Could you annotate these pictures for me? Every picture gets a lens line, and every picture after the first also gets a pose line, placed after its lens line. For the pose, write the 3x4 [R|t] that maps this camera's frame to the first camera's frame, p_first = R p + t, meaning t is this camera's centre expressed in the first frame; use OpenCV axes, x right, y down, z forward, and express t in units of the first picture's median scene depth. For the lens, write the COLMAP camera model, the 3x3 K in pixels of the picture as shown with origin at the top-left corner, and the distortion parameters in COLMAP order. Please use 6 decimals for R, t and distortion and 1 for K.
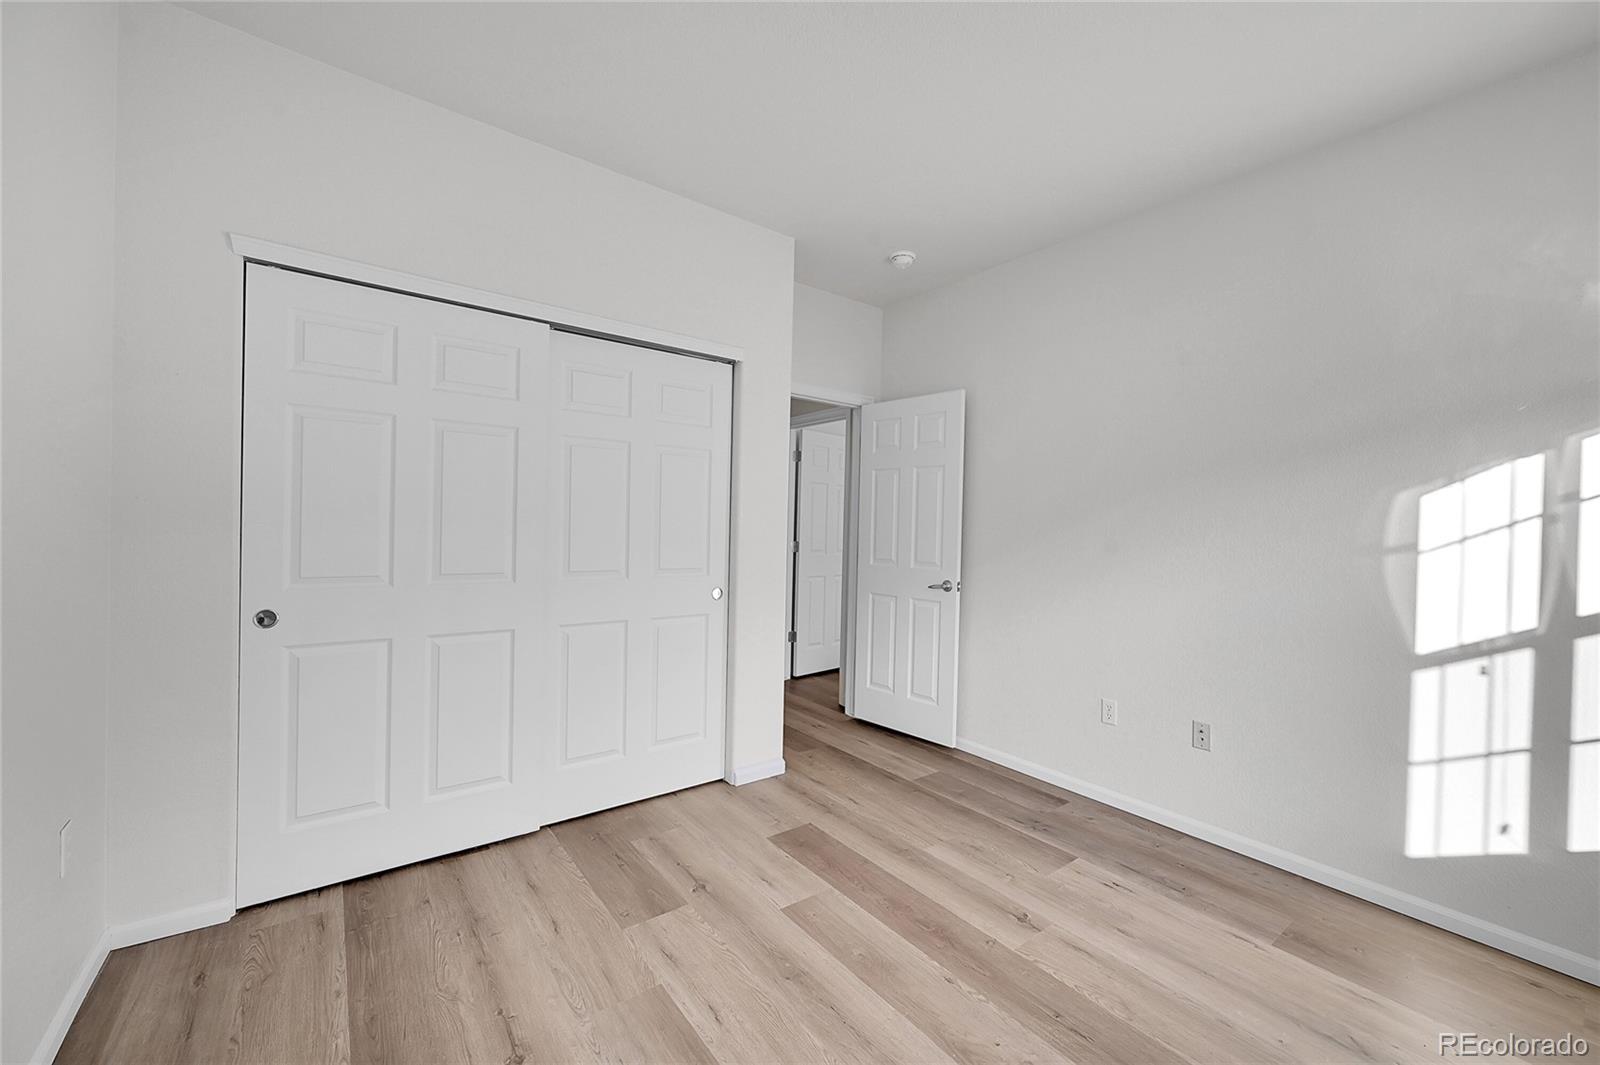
lens RADIAL K [[634.4, 0, 797.3], [0, 634.4, 529.6], [0, 0, 1]] dist [0.000345, 0.000026]
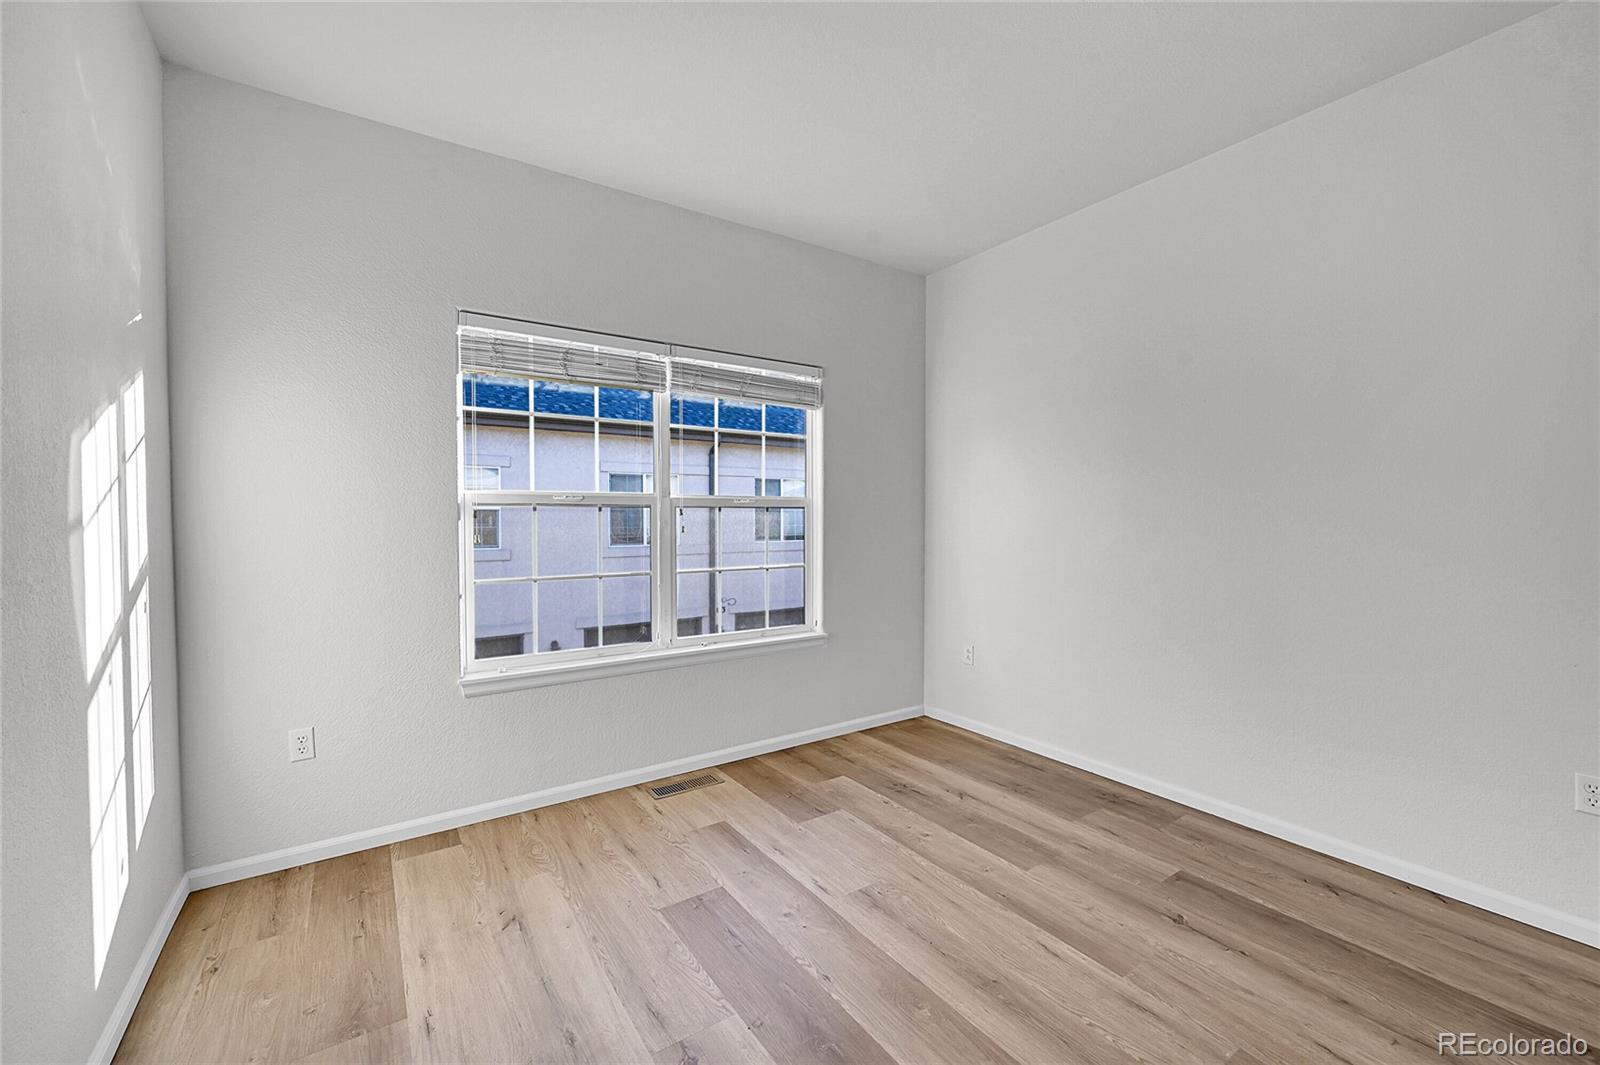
lens RADIAL K [[634.4, 0, 801.9], [0, 634.4, 530.3], [0, 0, 1]] dist [0.000345, 0.000026]
pose [[-0.998483, -0.021904, 0.050512, 0.240894], [-0.020359, 0.999315, 0.030906, 0.001313], [-0.051154, 0.029831, -0.998245, 1.932600]]
